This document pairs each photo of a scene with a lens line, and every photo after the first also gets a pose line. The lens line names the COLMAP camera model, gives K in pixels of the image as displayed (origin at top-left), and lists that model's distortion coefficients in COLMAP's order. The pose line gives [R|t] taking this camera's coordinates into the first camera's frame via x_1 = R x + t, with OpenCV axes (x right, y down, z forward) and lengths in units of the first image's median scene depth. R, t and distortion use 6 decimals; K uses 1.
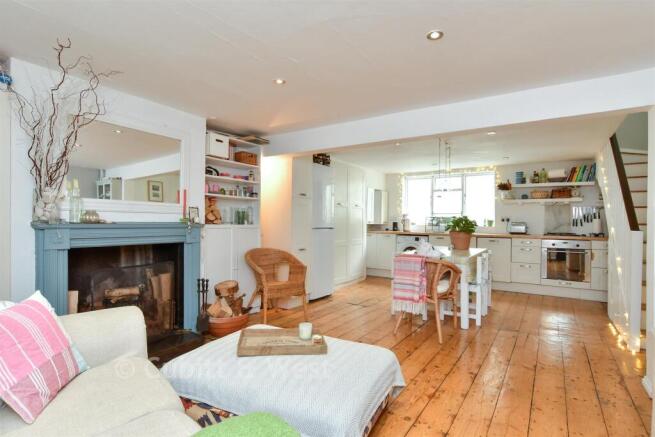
lens RADIAL K [[334.0, 0, 328.3], [0, 334.0, 220.7], [0, 0, 1]] dist [0.010803, -0.000819]
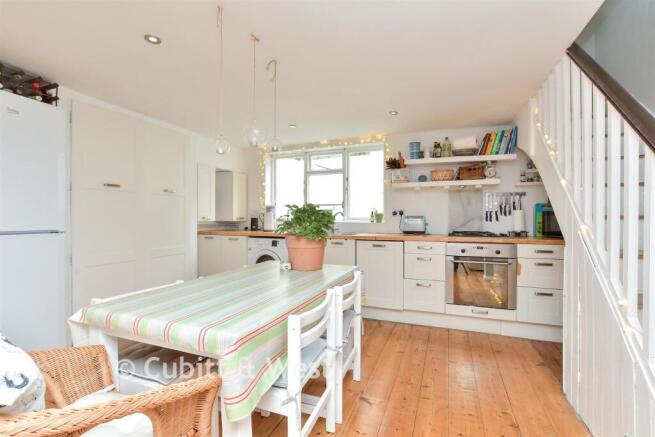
lens RADIAL K [[288.5, 0, 327.1], [0, 288.5, 219.2], [0, 0, 1]] dist [-0.016504, 0.000203]
pose [[0.981339, -0.009624, 0.192043, 0.296101], [0.008378, 0.999938, 0.007299, 0.005076], [-0.192102, -0.005554, 0.981359, 0.485475]]
